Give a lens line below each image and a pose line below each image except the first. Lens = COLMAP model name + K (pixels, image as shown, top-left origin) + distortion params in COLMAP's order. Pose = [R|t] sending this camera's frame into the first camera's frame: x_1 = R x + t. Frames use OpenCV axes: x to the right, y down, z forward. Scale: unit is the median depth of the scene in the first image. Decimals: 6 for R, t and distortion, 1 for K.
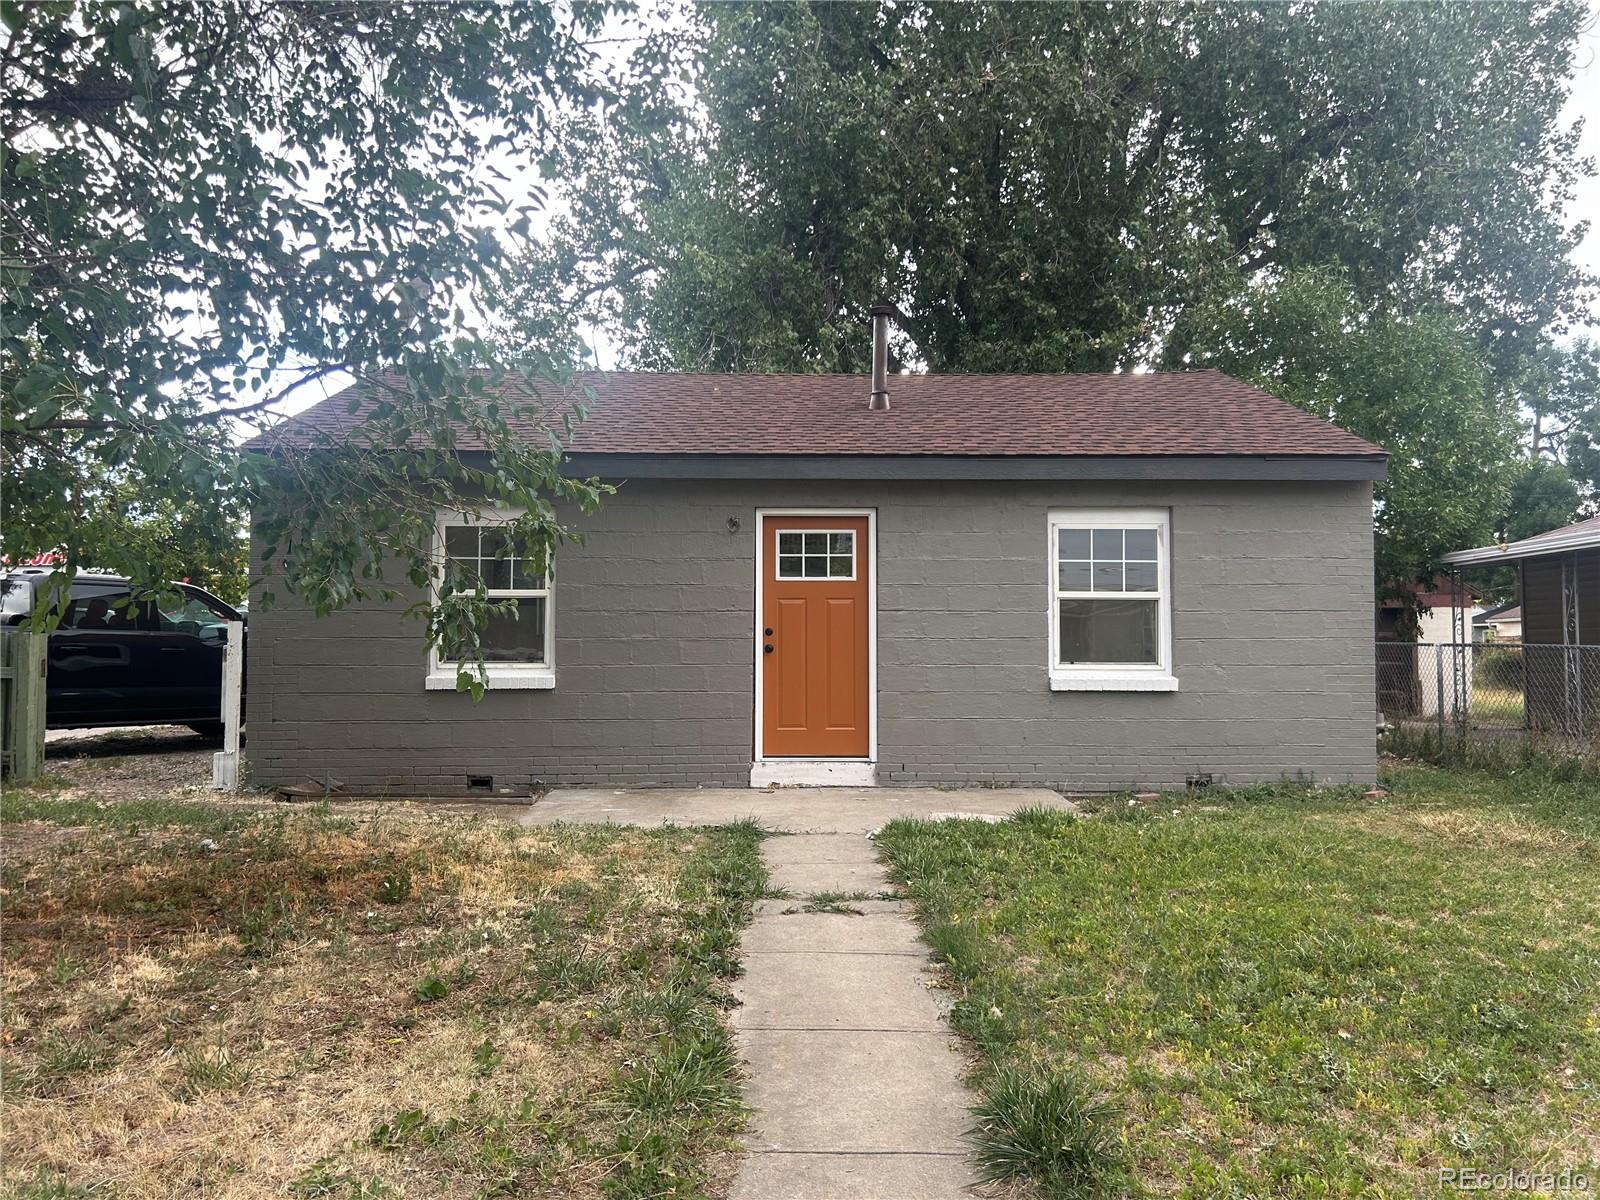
lens RADIAL K [[1198.4, 0, 807.8], [0, 1198.4, 589.4], [0, 0, 1]] dist [0.050755, -0.053298]
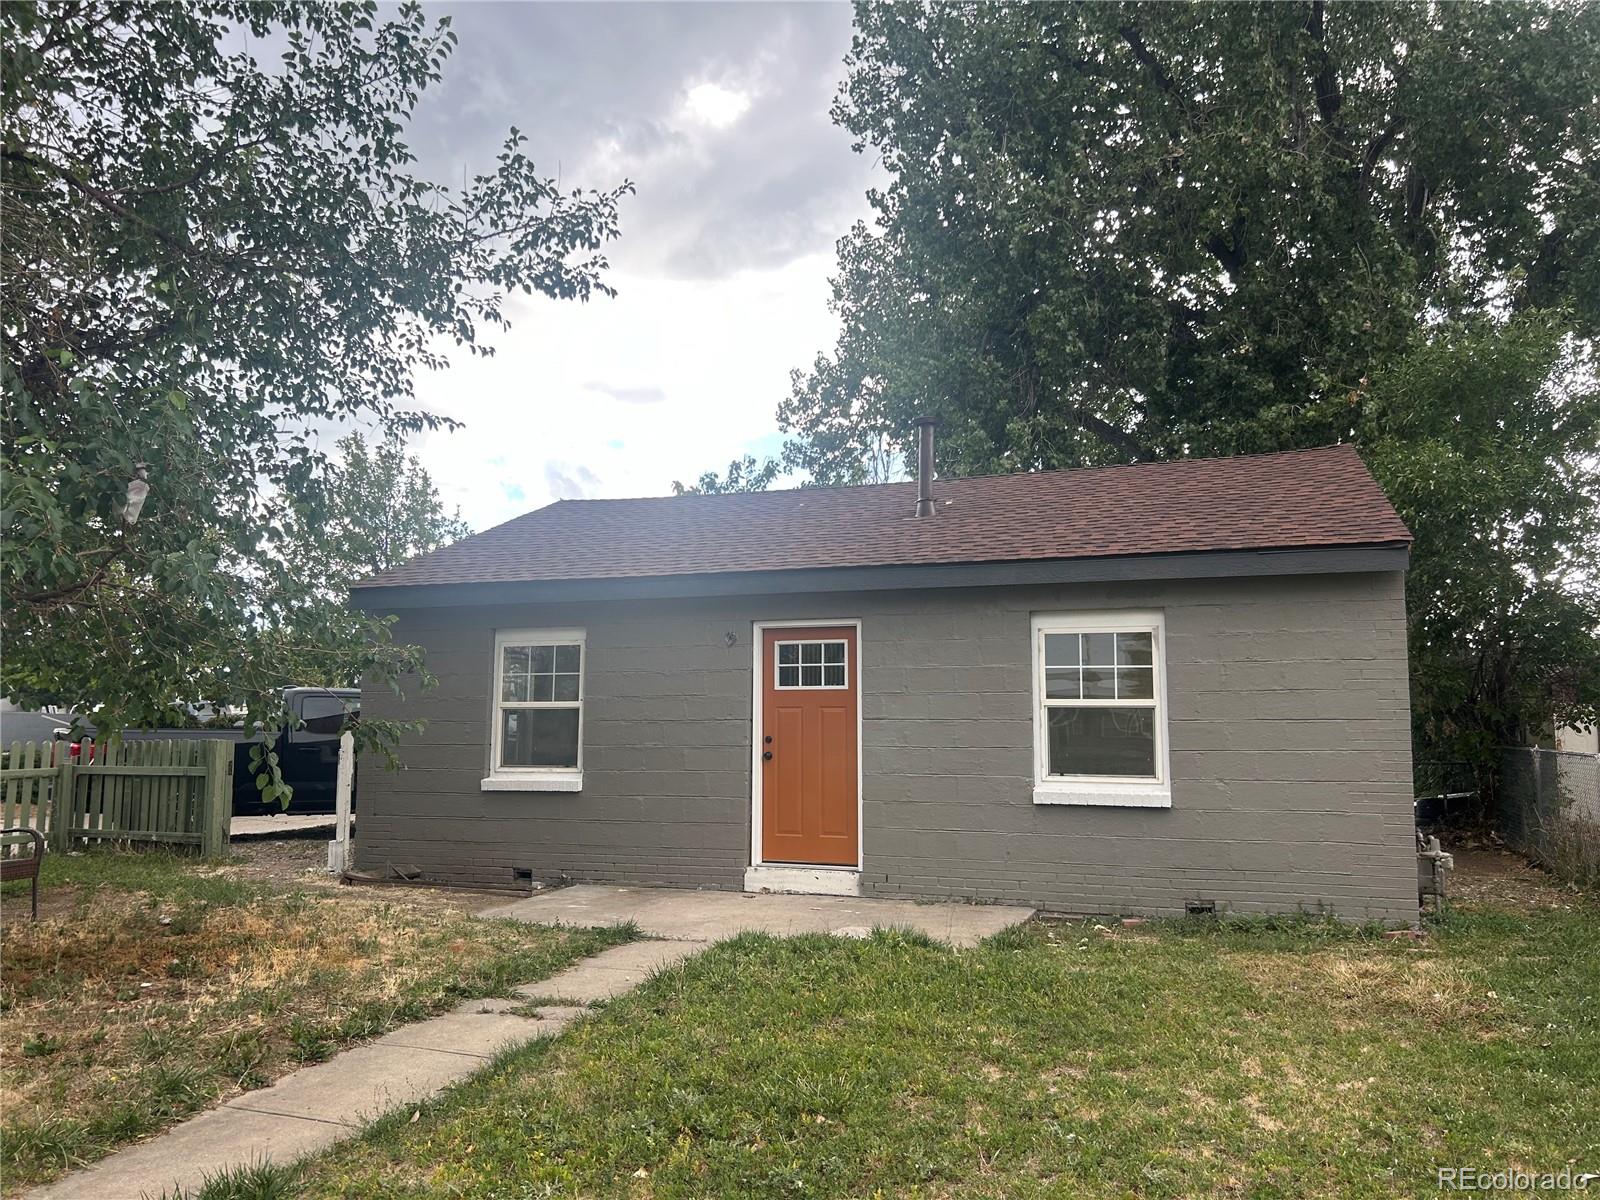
lens RADIAL K [[1198.4, 0, 807.8], [0, 1198.4, 589.4], [0, 0, 1]] dist [0.050755, -0.053298]
pose [[0.938320, -0.038110, -0.343661, 0.366297], [0.012112, 0.996920, -0.077481, -0.013746], [0.345556, 0.068540, 0.935892, 0.028842]]
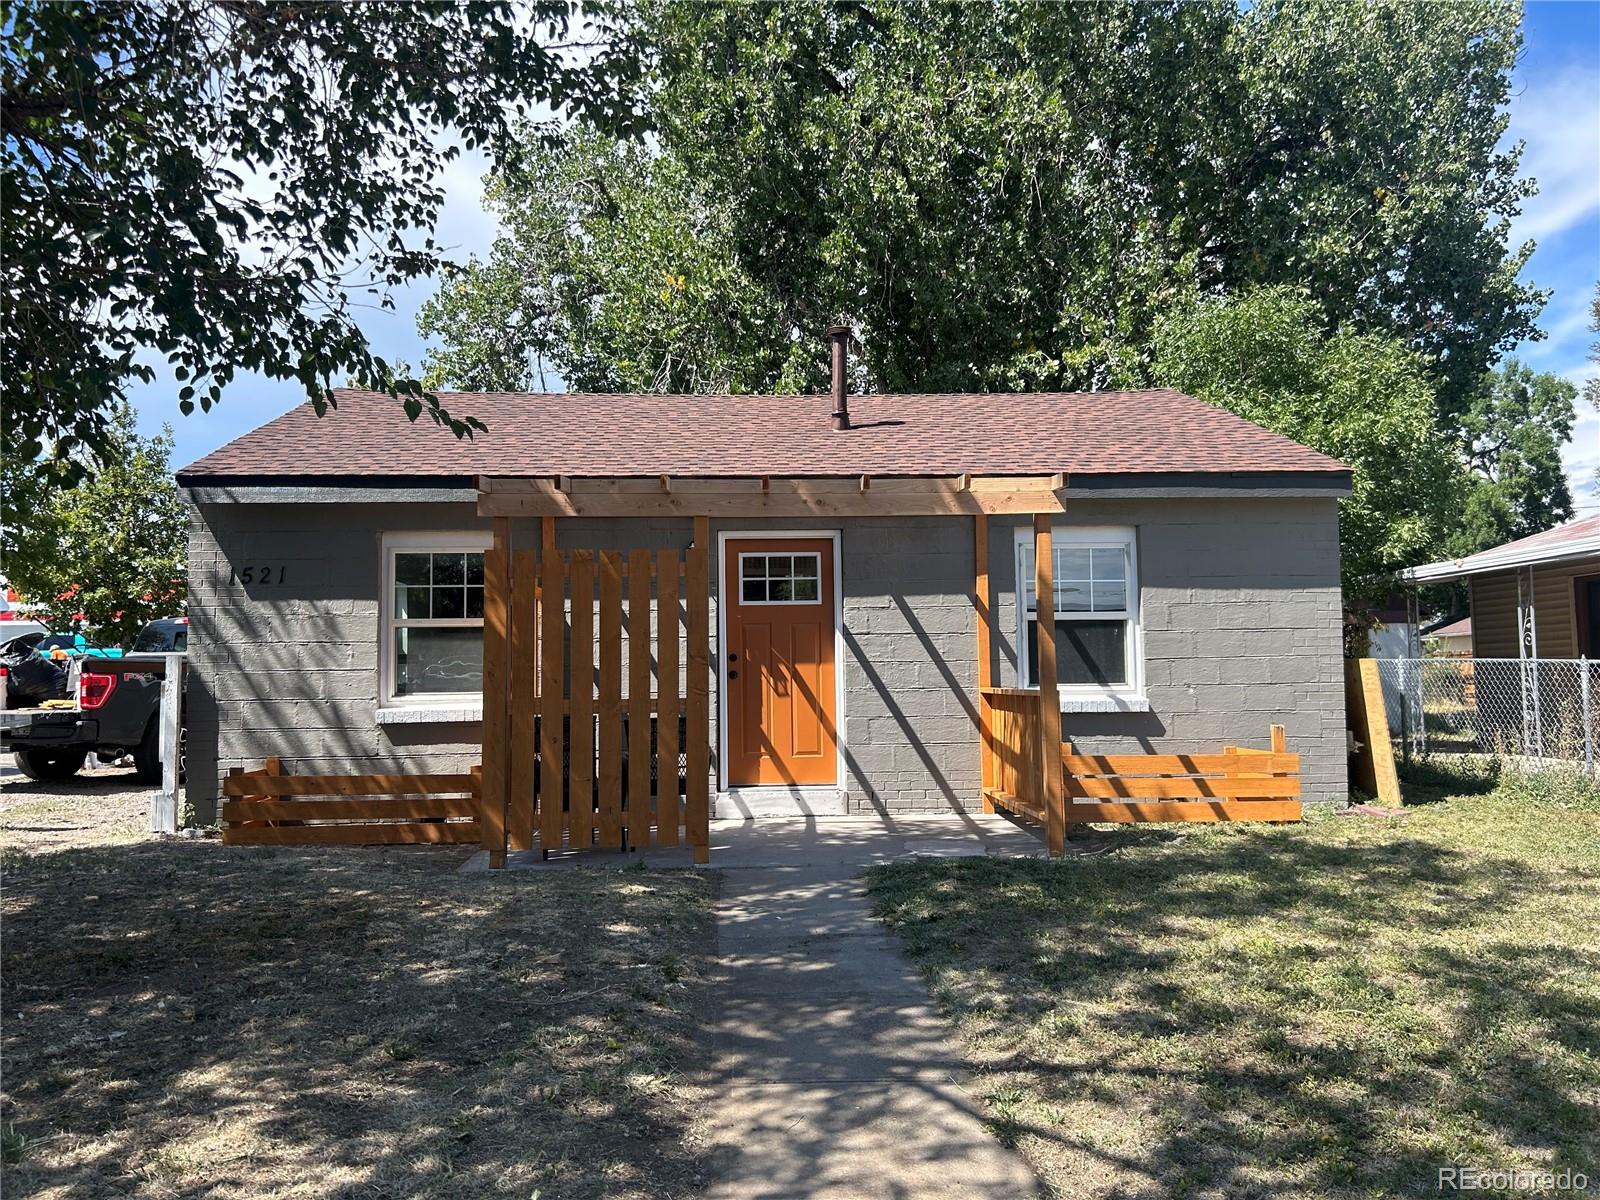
lens RADIAL K [[1210.6, 0, 800.0], [0, 1210.6, 600.0], [0, 0, 1]] dist [0.022903, 0.000872]
pose [[0.999333, -0.013706, 0.033848, -0.010812], [0.014123, 0.999827, -0.012116, 0.000798], [-0.033677, 0.012586, 0.999354, 0.015344]]
